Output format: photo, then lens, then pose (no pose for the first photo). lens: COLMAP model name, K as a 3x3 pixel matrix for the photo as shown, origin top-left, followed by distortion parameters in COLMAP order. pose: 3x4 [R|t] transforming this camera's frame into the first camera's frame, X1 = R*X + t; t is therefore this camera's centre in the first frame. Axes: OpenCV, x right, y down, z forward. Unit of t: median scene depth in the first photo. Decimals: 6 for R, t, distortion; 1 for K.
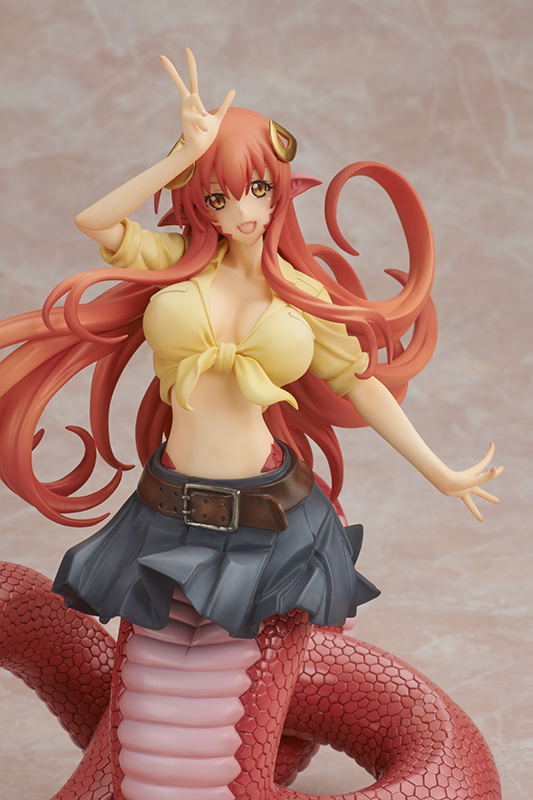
lens RADIAL K [[2380.0, 0, 266.5], [0, 2380.0, 400.0], [0, 0, 1]] dist [0.190573, 0.045547]
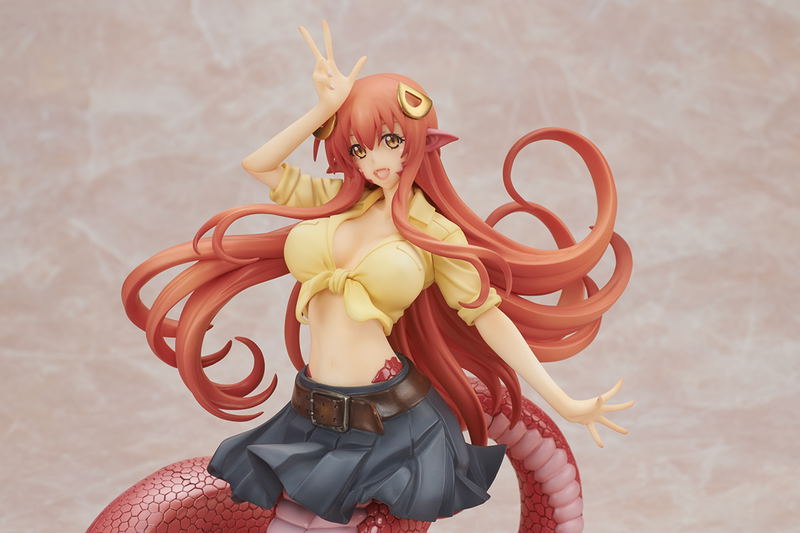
lens RADIAL K [[2380.0, 0, 400.0], [0, 2380.0, 266.5], [0, 0, 1]] dist [0.190573, 0.045547]
pose [[0.918559, 0.041861, -0.393062, 0.460804], [-0.072286, 0.995397, -0.062918, 0.045471], [0.388619, 0.086207, 0.917357, -0.060697]]
